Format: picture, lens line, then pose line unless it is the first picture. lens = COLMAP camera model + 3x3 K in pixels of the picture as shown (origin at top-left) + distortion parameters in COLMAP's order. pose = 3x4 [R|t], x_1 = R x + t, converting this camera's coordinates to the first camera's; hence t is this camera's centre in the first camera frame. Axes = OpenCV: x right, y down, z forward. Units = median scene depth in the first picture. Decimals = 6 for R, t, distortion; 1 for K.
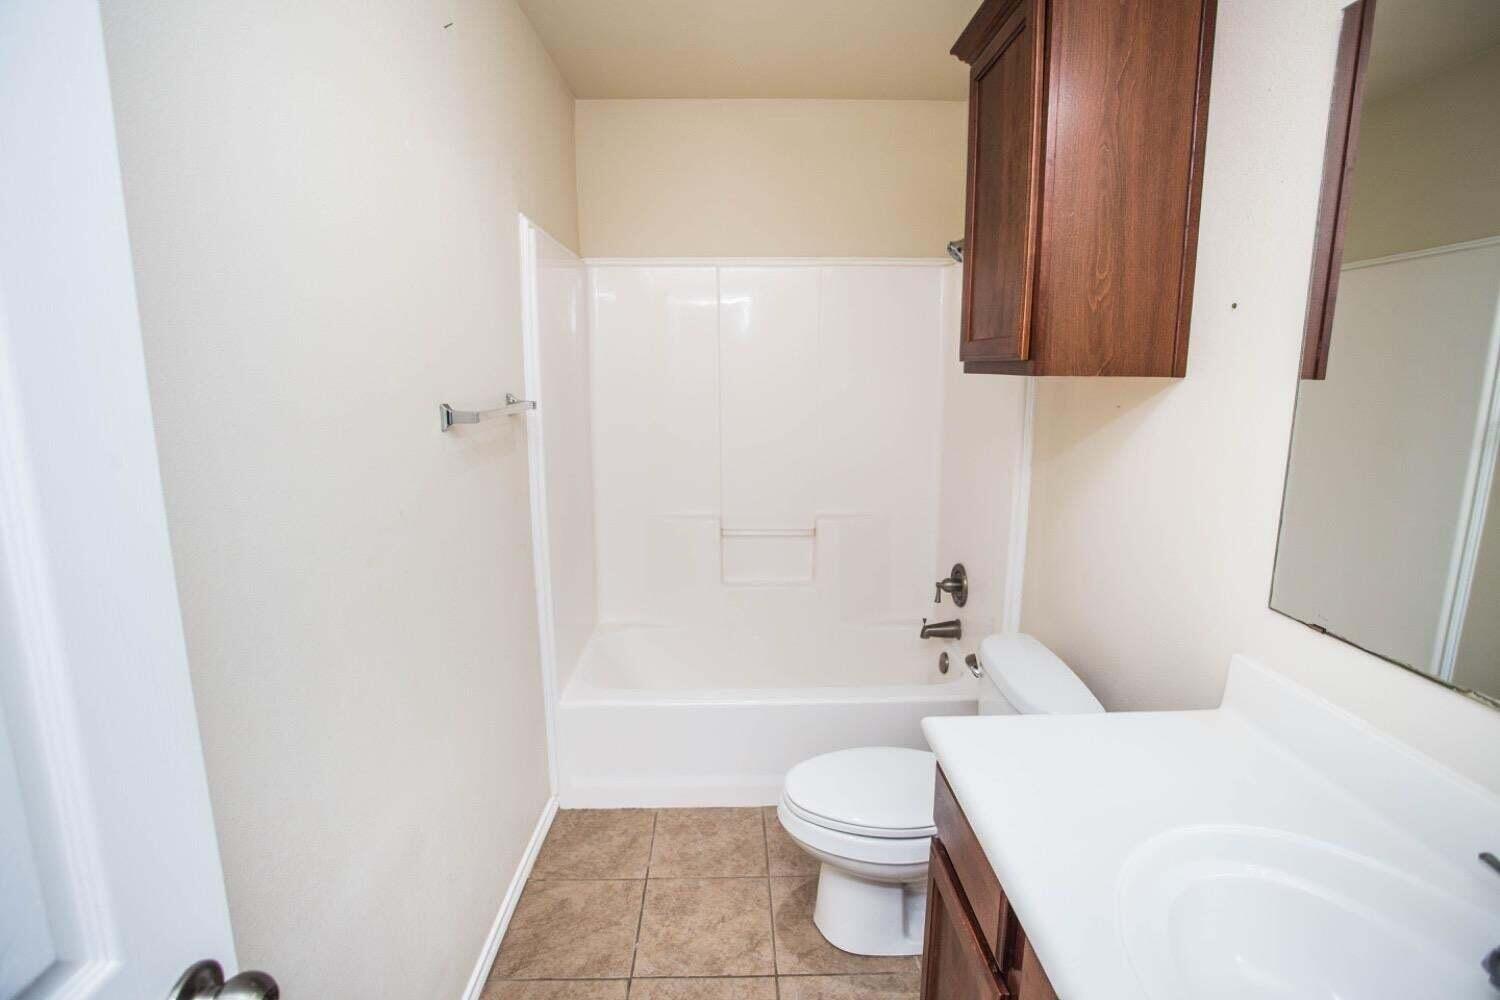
lens RADIAL K [[730.1, 0, 751.7], [0, 730.1, 493.0], [0, 0, 1]] dist [-0.042586, 0.007799]
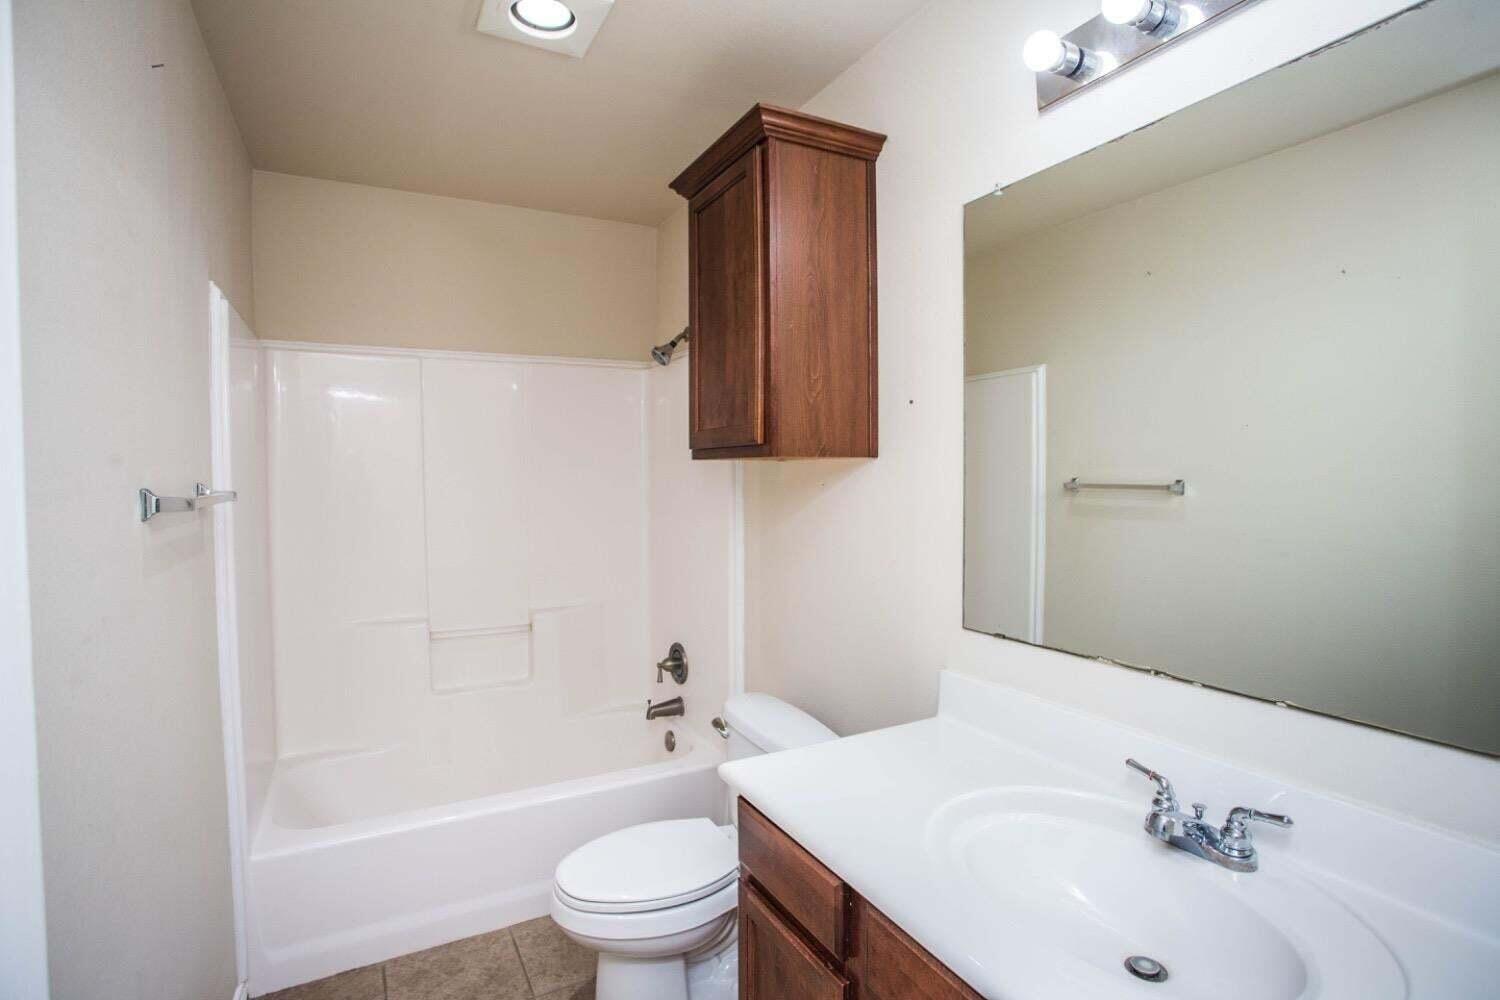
lens RADIAL K [[730.1, 0, 749.2], [0, 730.1, 493.4], [0, 0, 1]] dist [-0.042586, 0.007799]
pose [[0.893920, -0.018825, 0.447830, -0.137701], [0.082052, 0.989107, -0.122207, 0.031503], [-0.440652, 0.145988, 0.885728, -0.024325]]
